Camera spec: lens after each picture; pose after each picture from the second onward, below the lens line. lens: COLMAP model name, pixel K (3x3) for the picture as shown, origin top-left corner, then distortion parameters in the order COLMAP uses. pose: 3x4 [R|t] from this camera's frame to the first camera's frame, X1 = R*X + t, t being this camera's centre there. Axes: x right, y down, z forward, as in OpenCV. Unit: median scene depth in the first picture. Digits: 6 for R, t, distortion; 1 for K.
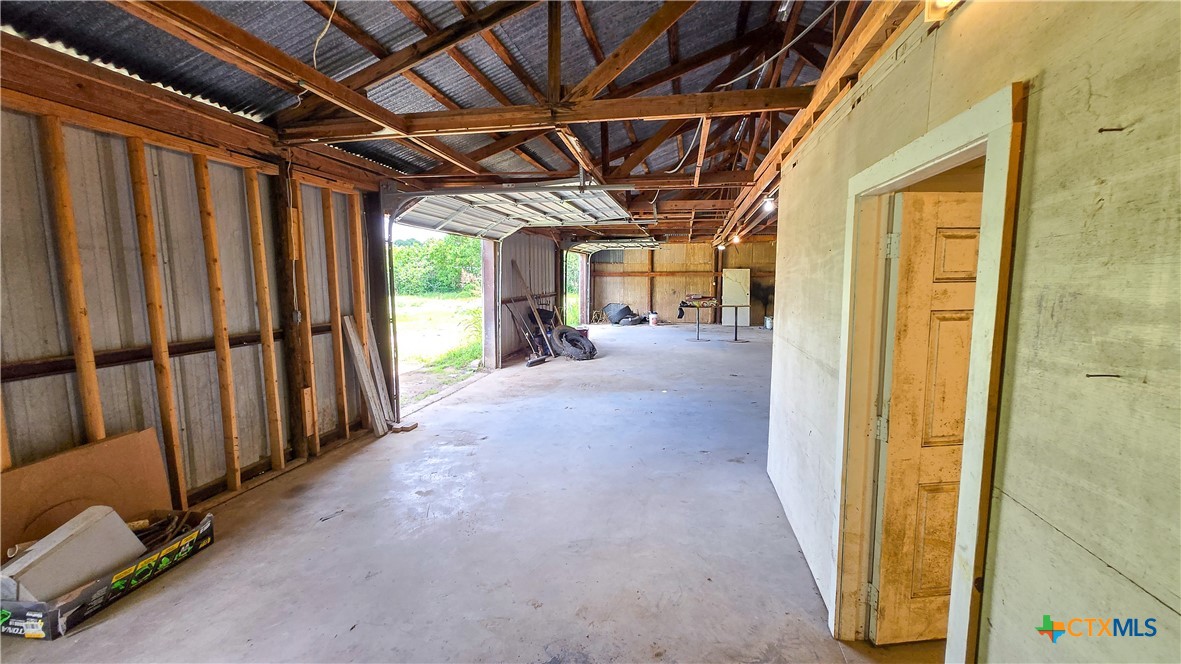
lens RADIAL K [[464.0, 0, 593.6], [0, 464.0, 331.5], [0, 0, 1]] dist [0.001127, -0.000075]
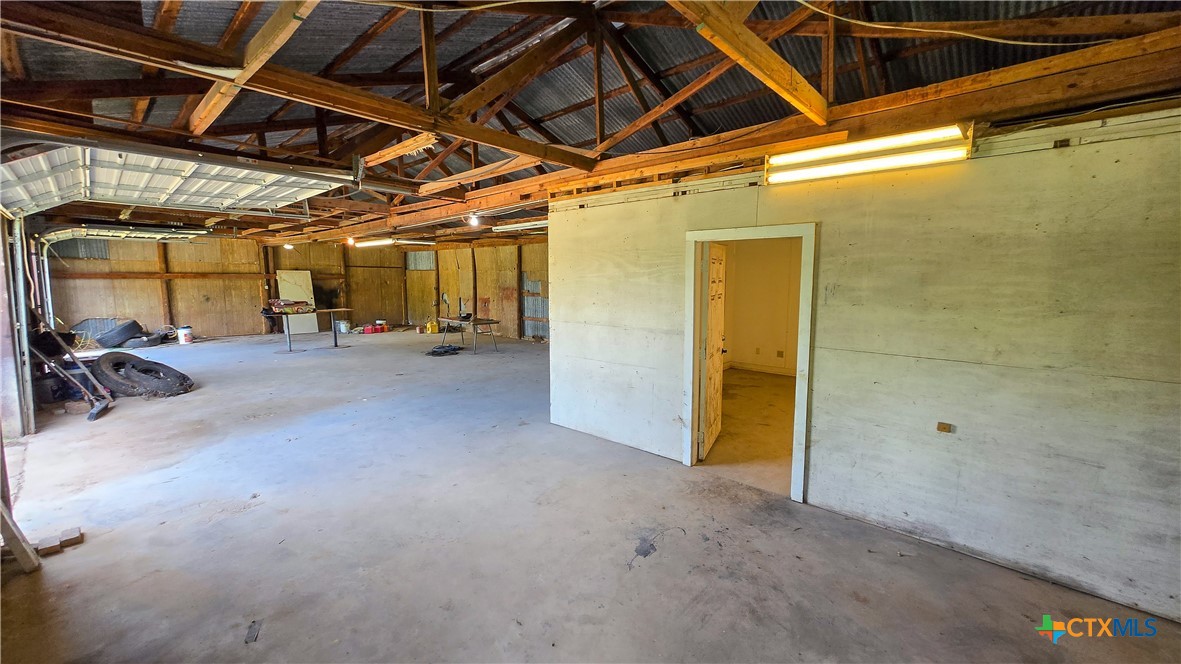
lens RADIAL K [[464.0, 0, 594.0], [0, 464.0, 332.6], [0, 0, 1]] dist [0.001127, -0.000075]
pose [[0.516222, -0.097057, 0.850938, -0.645151], [0.099469, 0.993629, 0.052990, -0.019335], [-0.850659, 0.057287, 0.522587, 0.149054]]
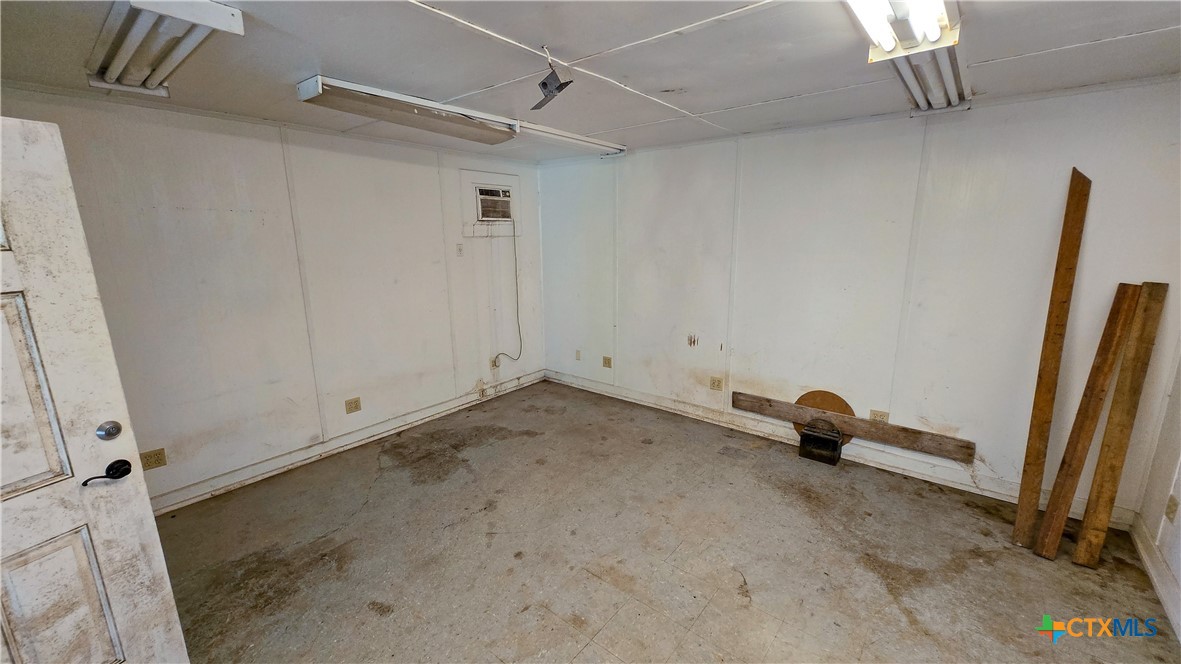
lens RADIAL K [[464.0, 0, 592.9], [0, 464.0, 331.1], [0, 0, 1]] dist [0.001127, -0.000075]
pose [[0.474283, -0.182400, 0.861270, 0.367942], [0.112549, 0.982837, 0.146167, 0.000640], [-0.873148, 0.027611, 0.486672, -0.023145]]
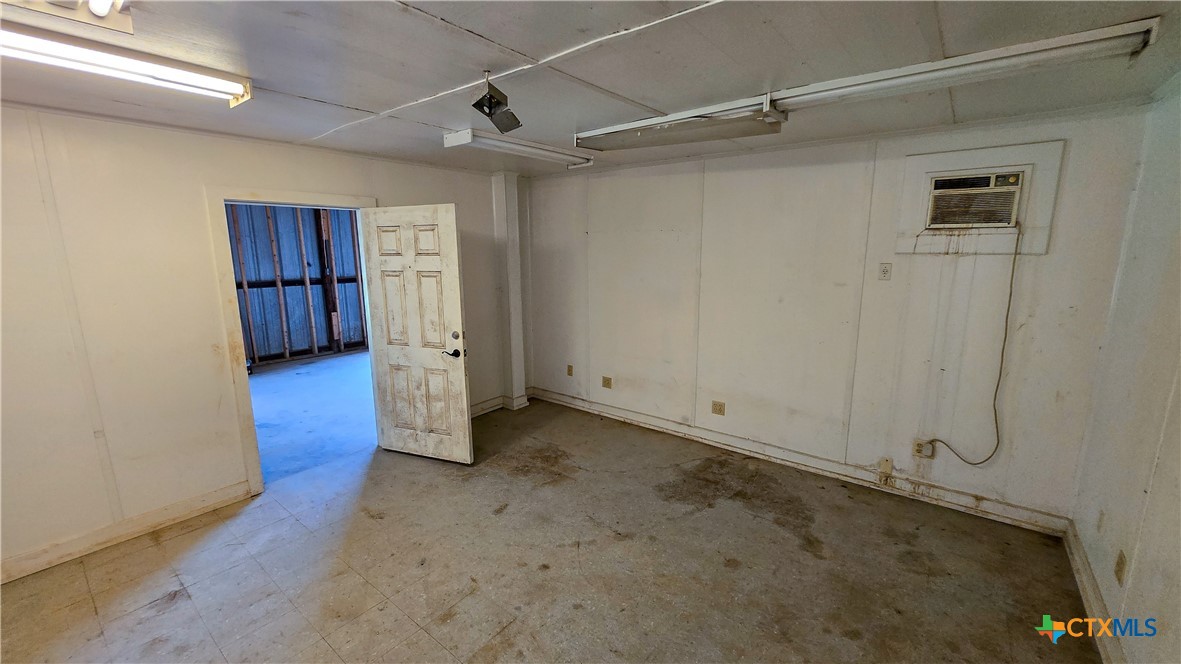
lens RADIAL K [[464.0, 0, 596.1], [0, 464.0, 331.0], [0, 0, 1]] dist [0.001127, -0.000075]
pose [[0.890303, 0.082427, -0.447846, 1.063480], [-0.054252, 0.995676, 0.075404, 0.004169], [0.452124, -0.042836, 0.890926, -0.133018]]
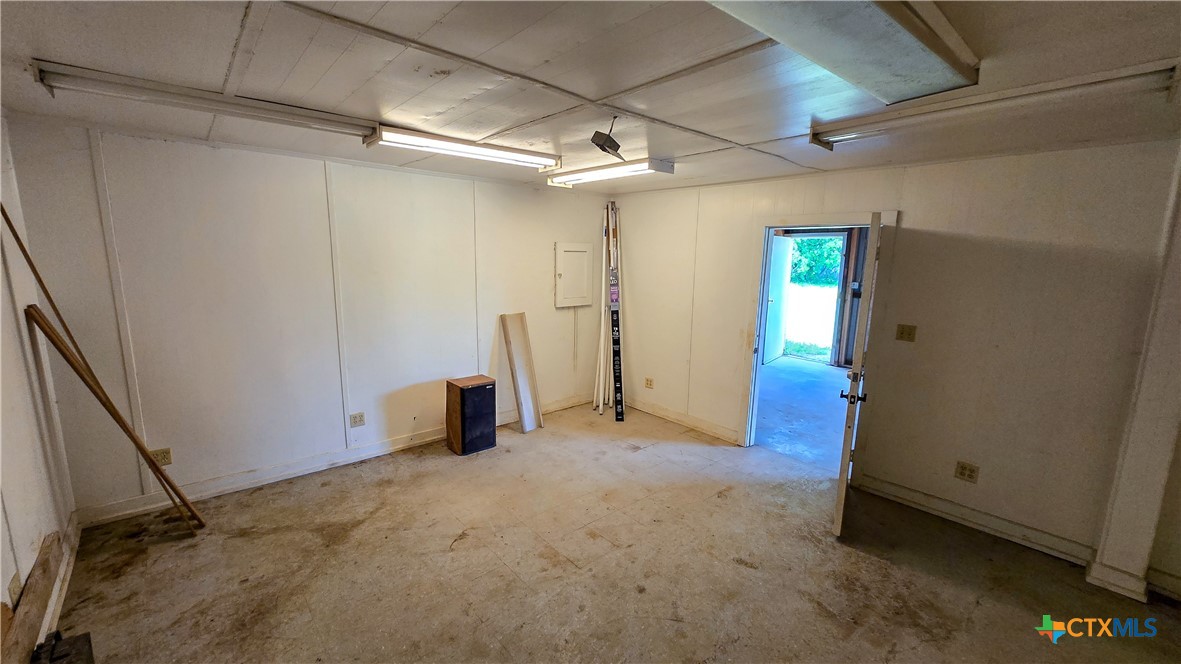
lens RADIAL K [[464.0, 0, 593.7], [0, 464.0, 330.4], [0, 0, 1]] dist [0.001127, -0.000075]
pose [[-0.606047, 0.119446, -0.786409, 1.214103], [-0.116762, 0.964592, 0.236493, -0.087657], [0.786812, 0.235149, -0.570641, 0.549323]]
